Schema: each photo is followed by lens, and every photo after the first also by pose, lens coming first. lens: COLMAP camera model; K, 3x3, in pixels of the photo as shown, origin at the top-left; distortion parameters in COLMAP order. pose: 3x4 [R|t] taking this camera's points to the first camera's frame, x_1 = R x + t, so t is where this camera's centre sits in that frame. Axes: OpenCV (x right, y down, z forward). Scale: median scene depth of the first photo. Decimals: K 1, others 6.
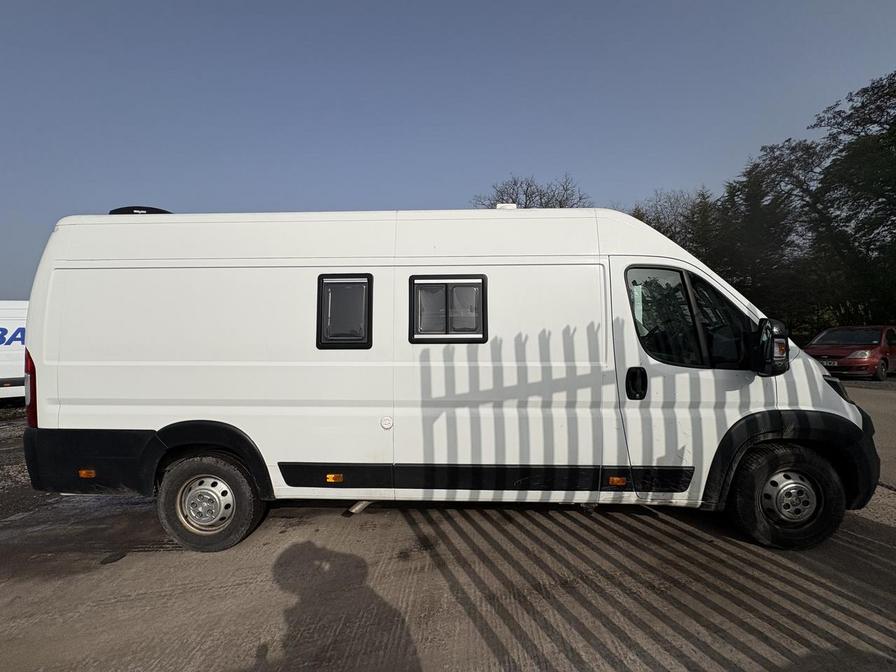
lens RADIAL K [[353.6, 0, 445.8], [0, 353.6, 334.4], [0, 0, 1]] dist [-0.004385, 0.000508]
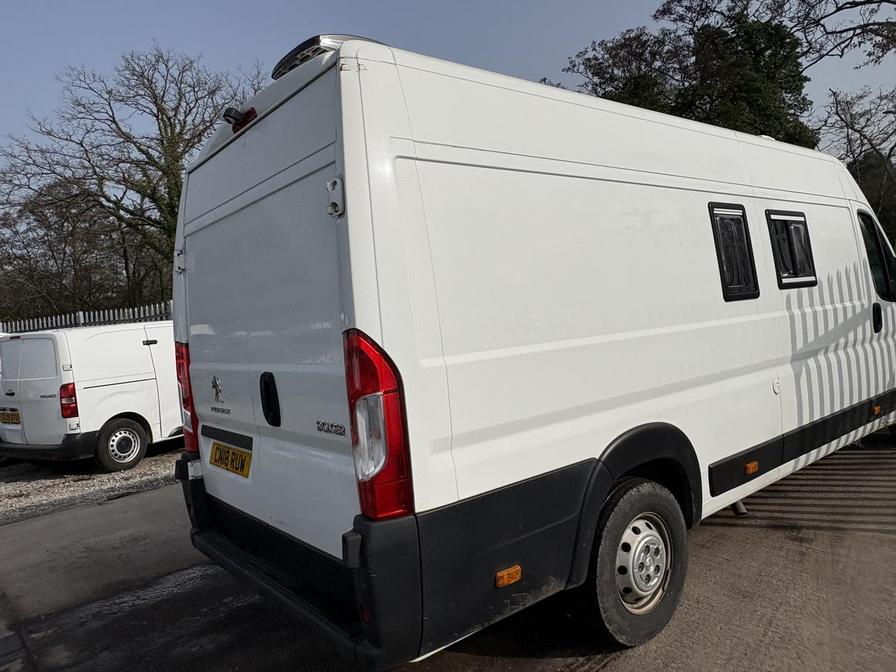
lens RADIAL K [[628.2, 0, 447.8], [0, 628.2, 332.2], [0, 0, 1]] dist [-0.005653, 0.000442]
pose [[0.746657, -0.079588, 0.660431, -0.243370], [0.091953, 0.995634, 0.016024, 0.003505], [-0.658823, 0.048765, 0.750715, 0.057671]]
